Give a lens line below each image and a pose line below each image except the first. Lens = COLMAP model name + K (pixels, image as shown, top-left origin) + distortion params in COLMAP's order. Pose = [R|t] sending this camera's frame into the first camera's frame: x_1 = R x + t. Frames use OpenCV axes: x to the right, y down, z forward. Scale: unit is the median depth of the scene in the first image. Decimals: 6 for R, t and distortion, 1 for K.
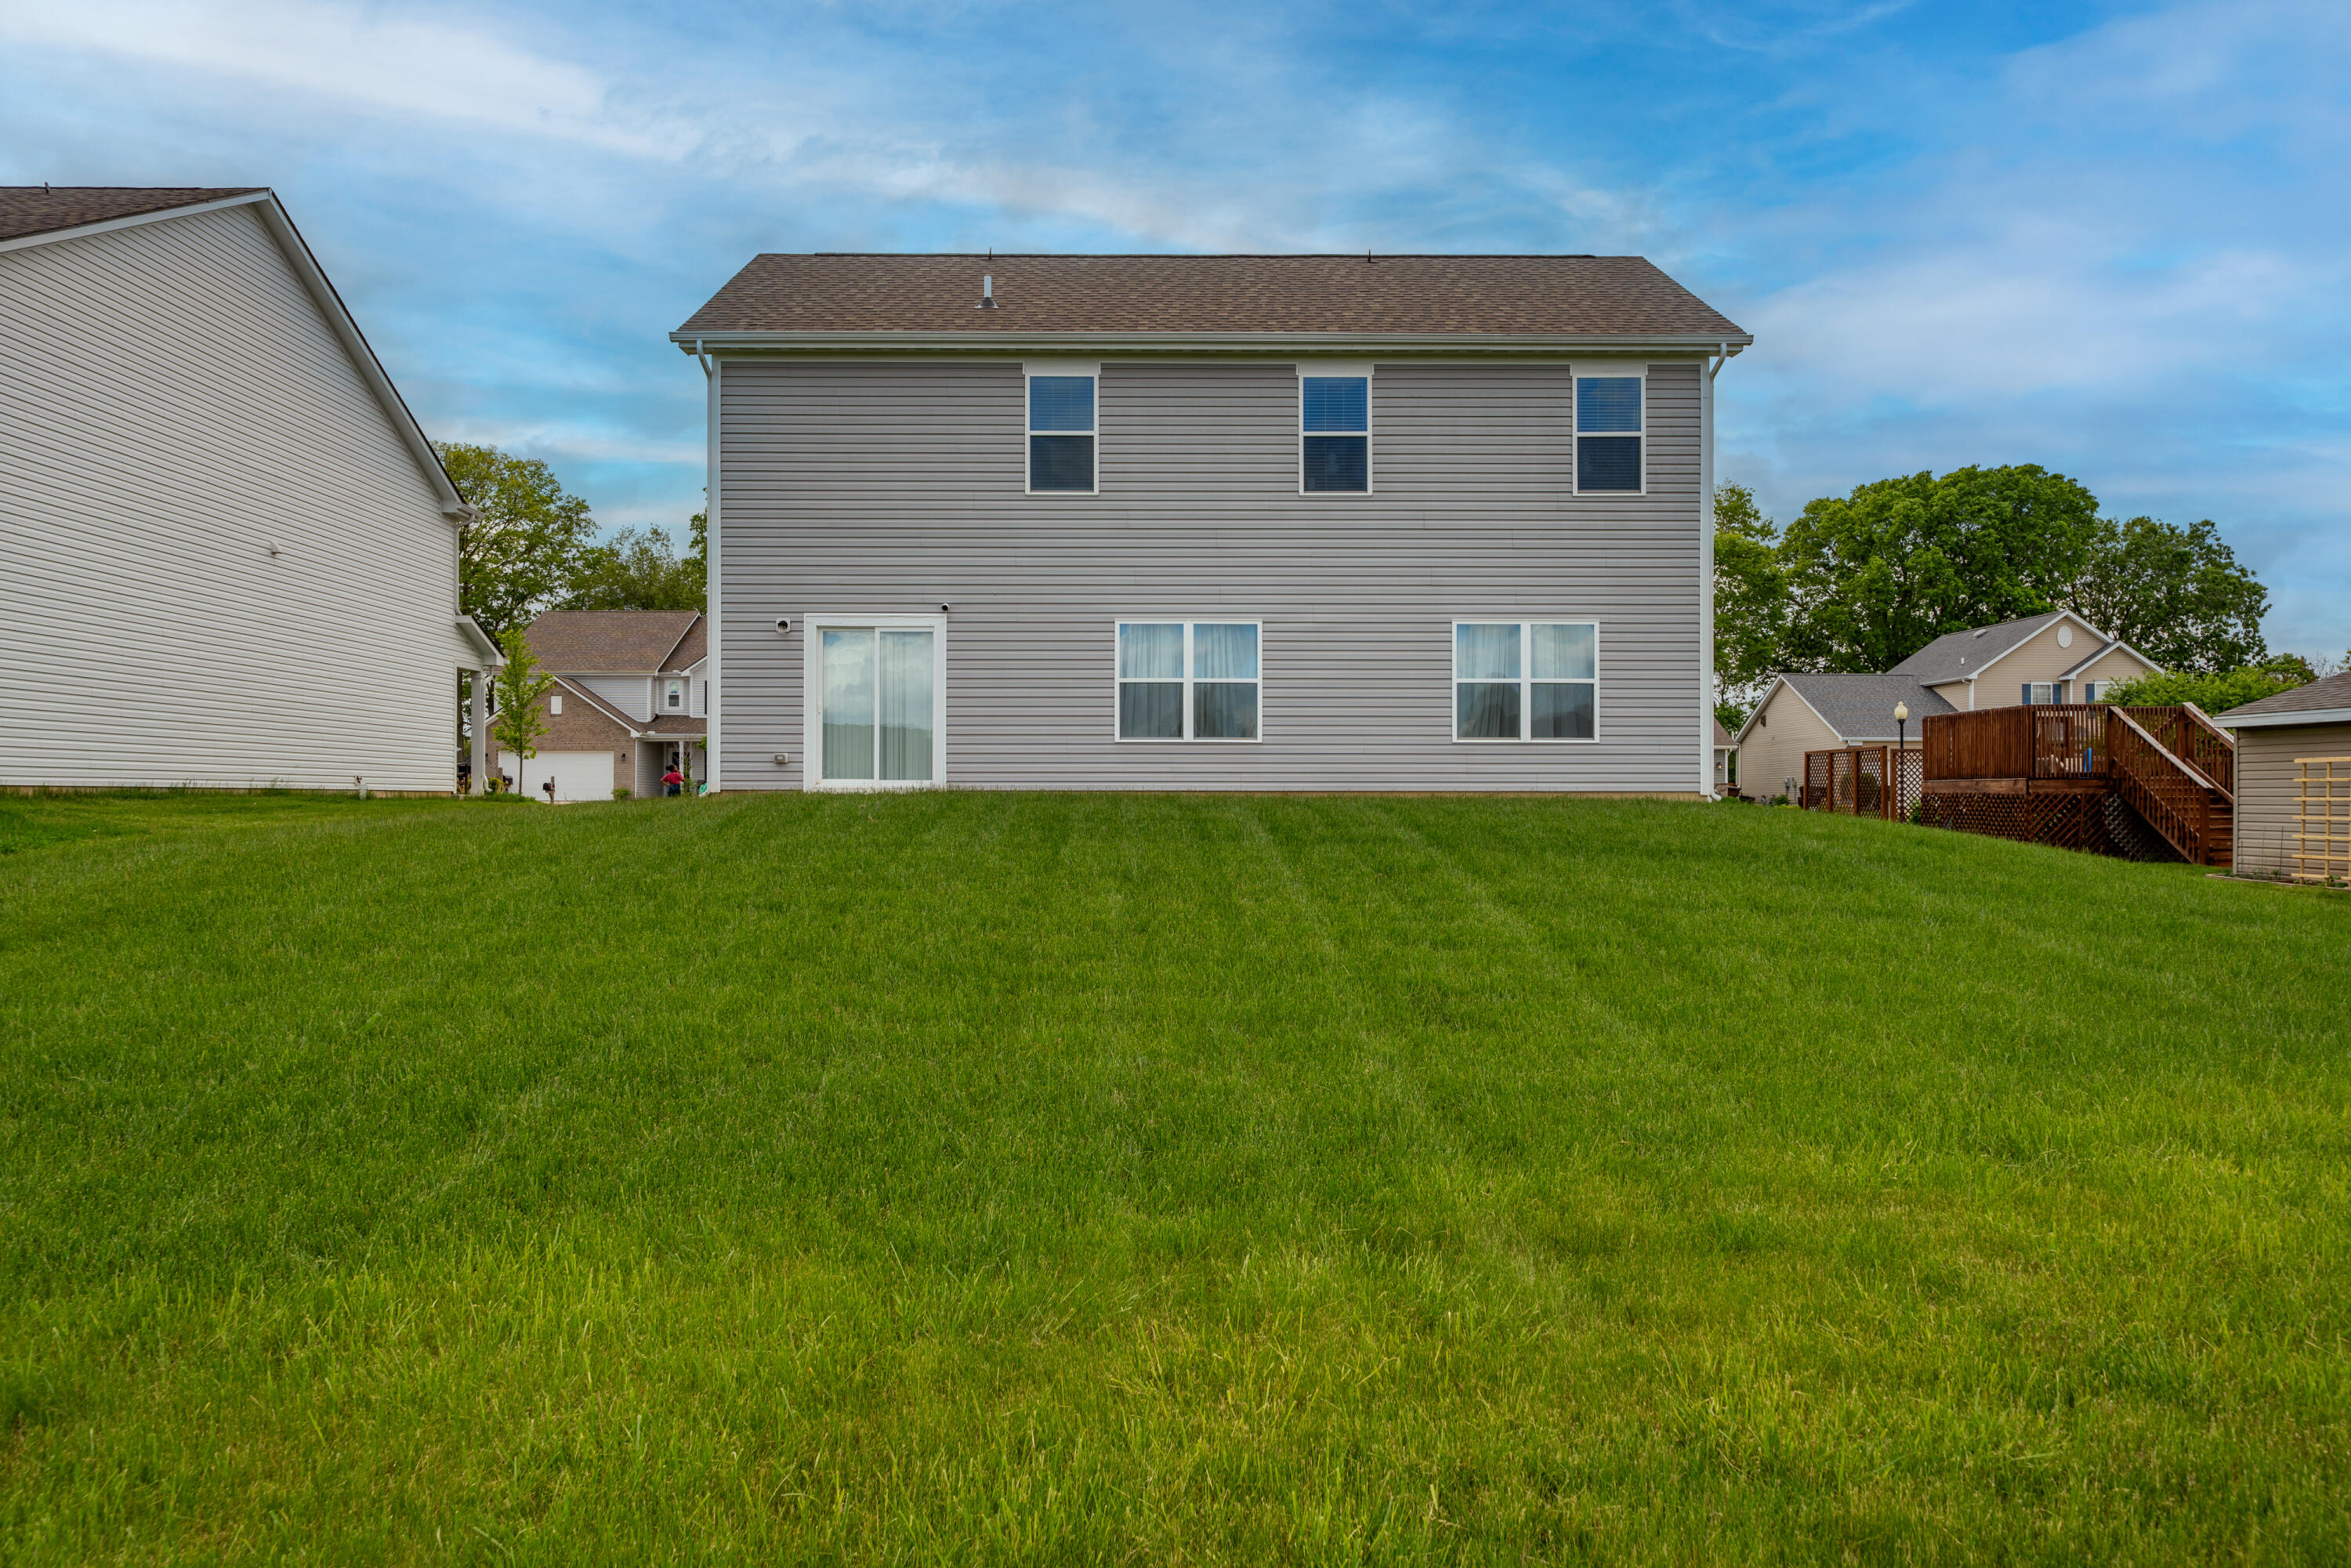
lens RADIAL K [[1521.5, 0, 1170.3], [0, 1521.5, 795.3], [0, 0, 1]] dist [0.005702, 0.001329]
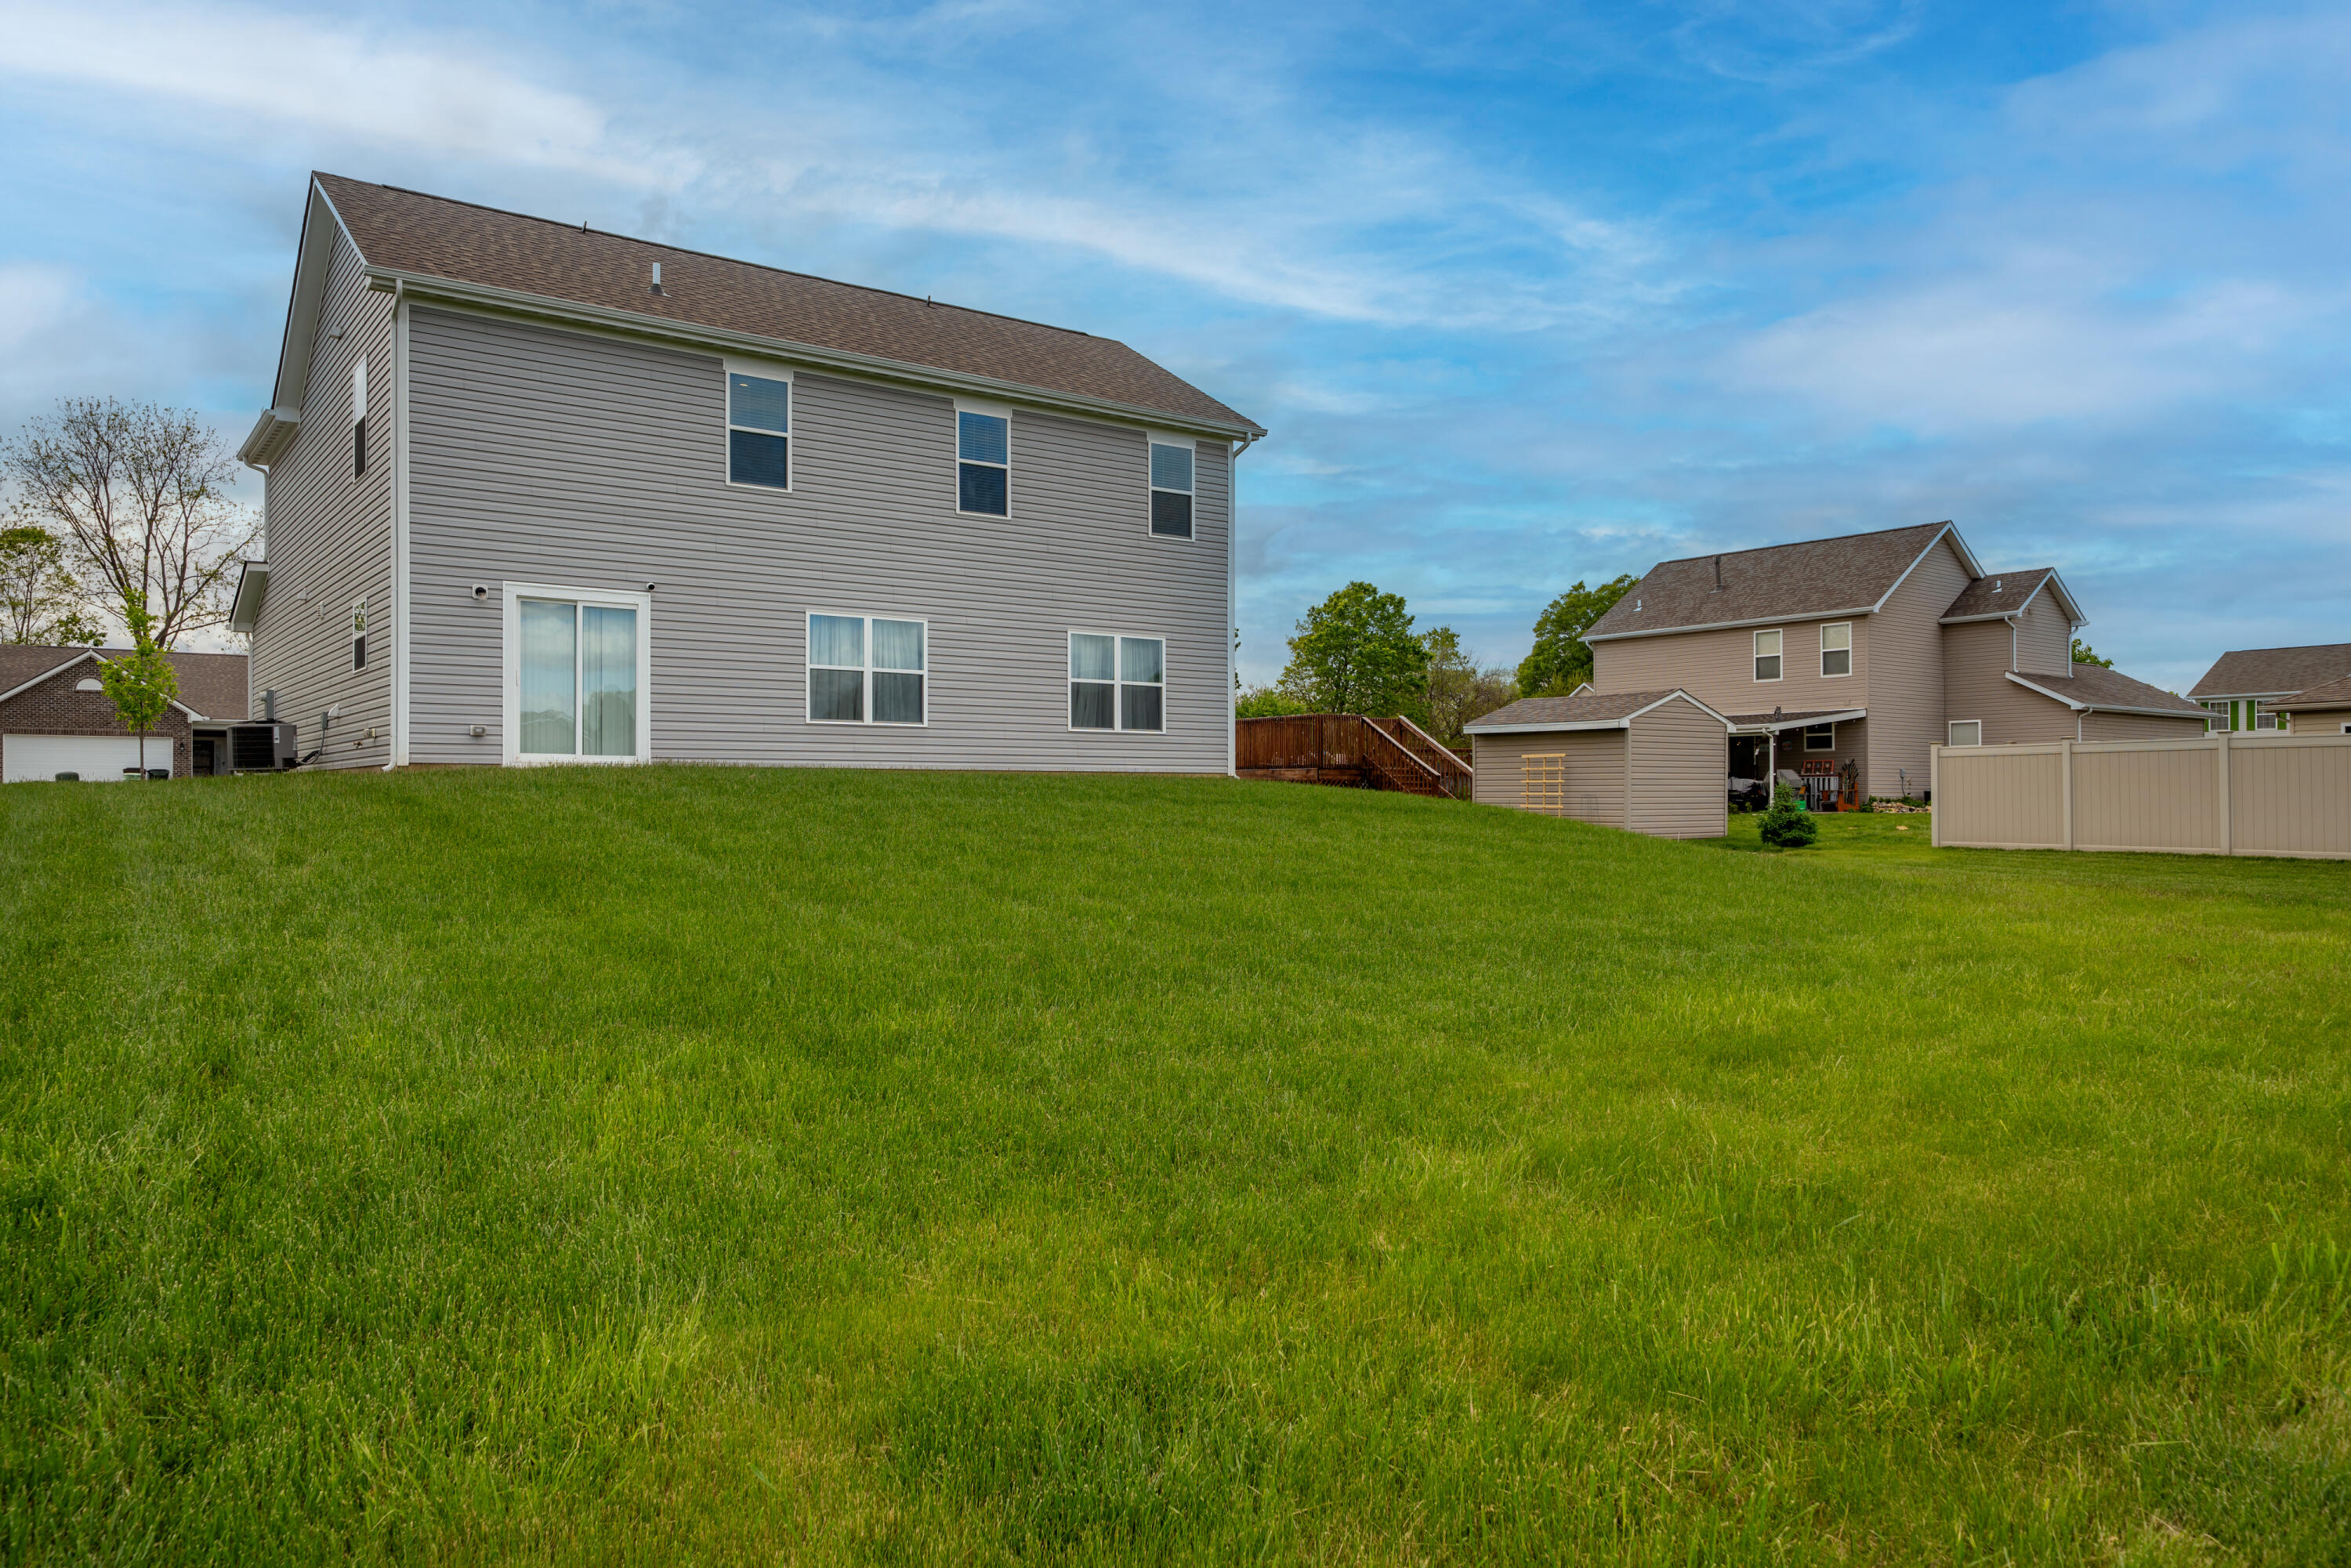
lens RADIAL K [[1521.5, 0, 1175.8], [0, 1521.5, 784.2], [0, 0, 1]] dist [0.005702, 0.001329]
pose [[0.814471, 0.003832, 0.580192, -0.448766], [-0.004605, 0.999989, -0.000141, 0.007278], [-0.580186, -0.002557, 0.814480, -0.034536]]
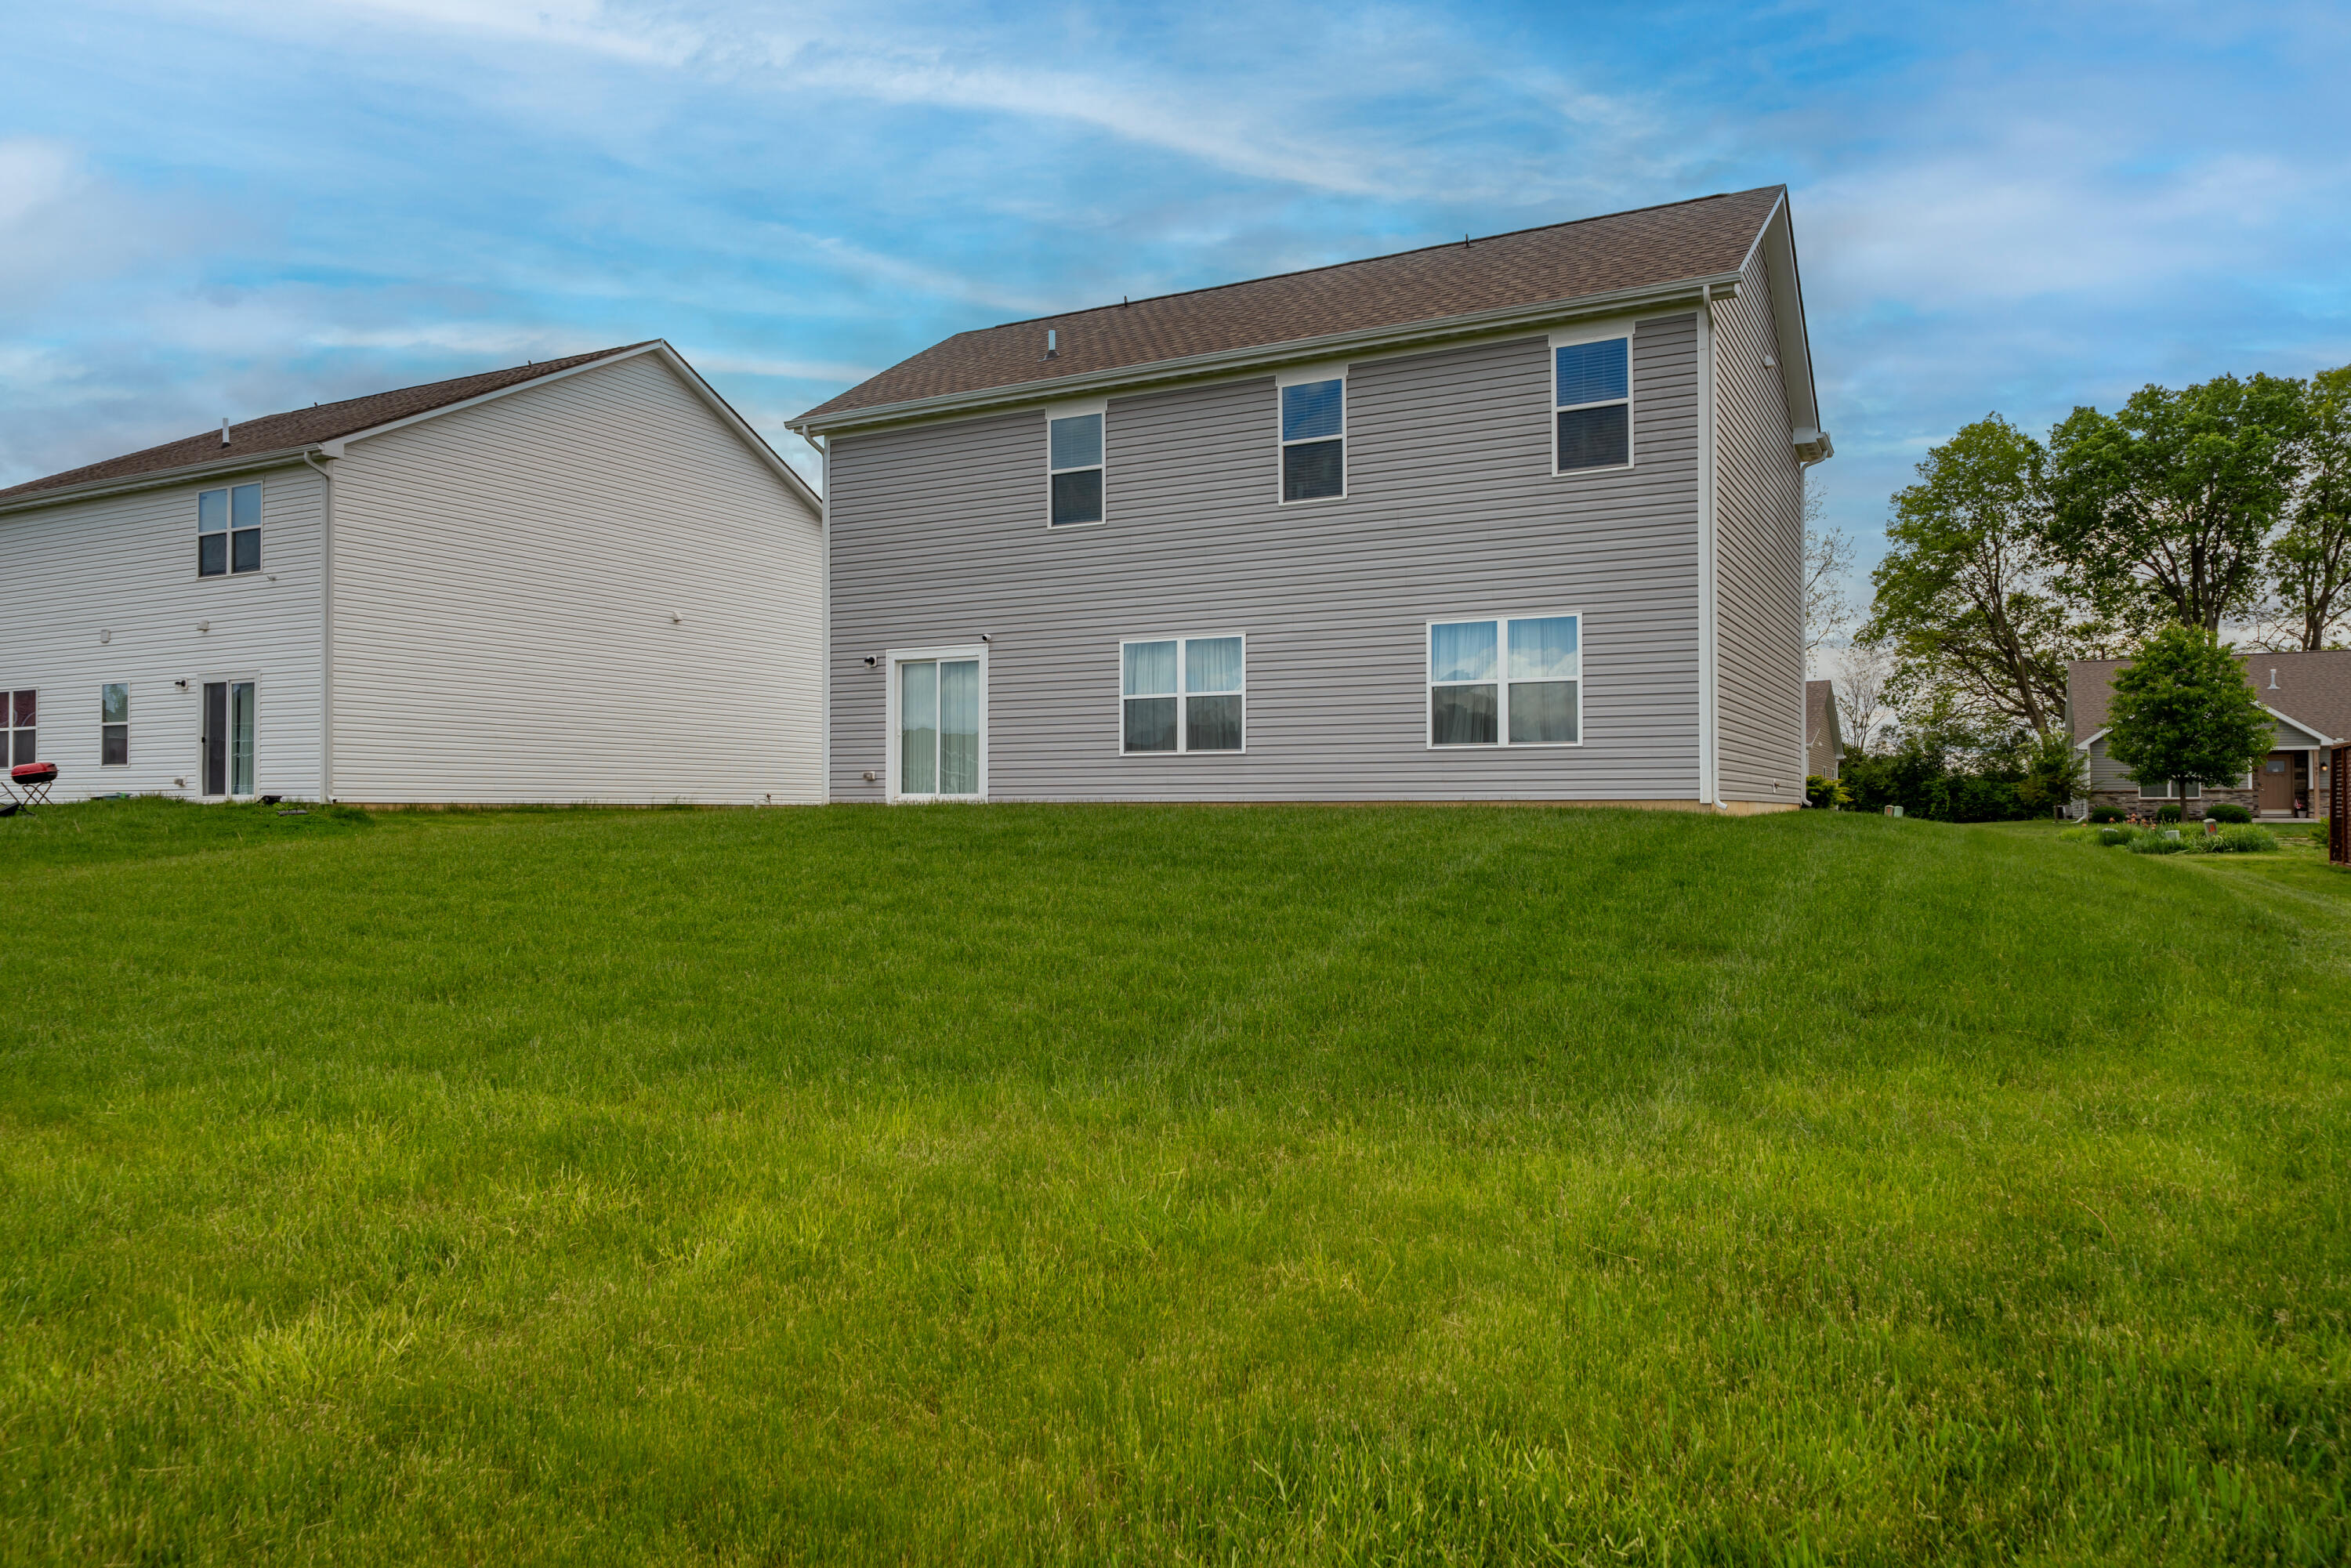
lens RADIAL K [[1715.8, 0, 1163.3], [0, 1715.8, 788.1], [0, 0, 1]] dist [0.006755, -0.005571]
pose [[0.855349, -0.009704, -0.517962, 0.603525], [0.003922, 0.999917, -0.012256, 0.001678], [0.518038, 0.008452, 0.855316, -0.000700]]
